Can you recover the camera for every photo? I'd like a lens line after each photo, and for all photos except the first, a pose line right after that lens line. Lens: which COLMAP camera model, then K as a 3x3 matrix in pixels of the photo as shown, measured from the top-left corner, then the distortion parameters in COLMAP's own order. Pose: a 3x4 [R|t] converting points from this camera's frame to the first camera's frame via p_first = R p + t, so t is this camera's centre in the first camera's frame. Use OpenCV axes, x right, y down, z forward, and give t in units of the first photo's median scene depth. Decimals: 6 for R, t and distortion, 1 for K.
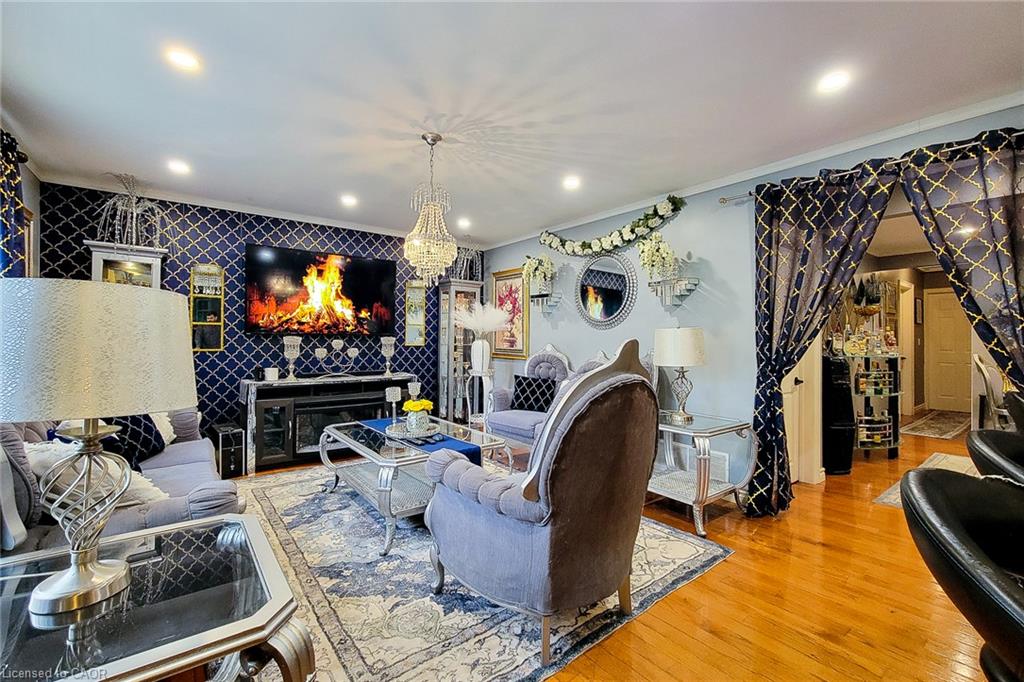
lens RADIAL K [[430.7, 0, 504.5], [0, 430.7, 323.3], [0, 0, 1]] dist [0.000789, 0.000161]
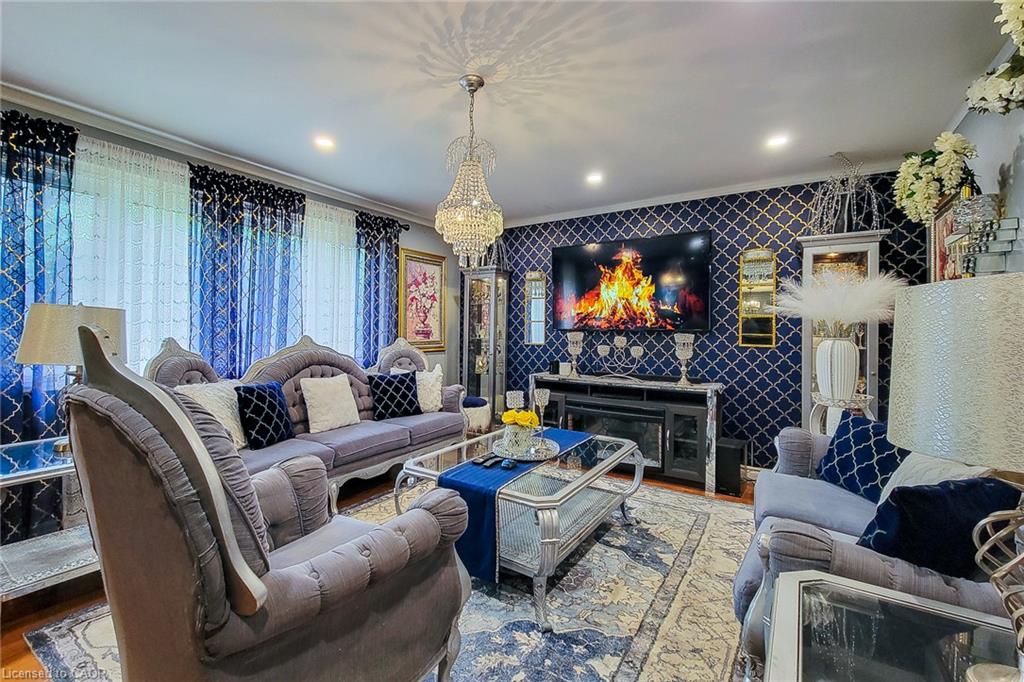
lens RADIAL K [[430.7, 0, 504.5], [0, 430.7, 323.3], [0, 0, 1]] dist [0.000789, 0.000161]
pose [[0.326029, -0.020509, -0.945137, 0.370612], [0.026074, 0.999579, -0.012697, 0.016522], [0.945000, -0.020504, 0.326426, 0.487597]]
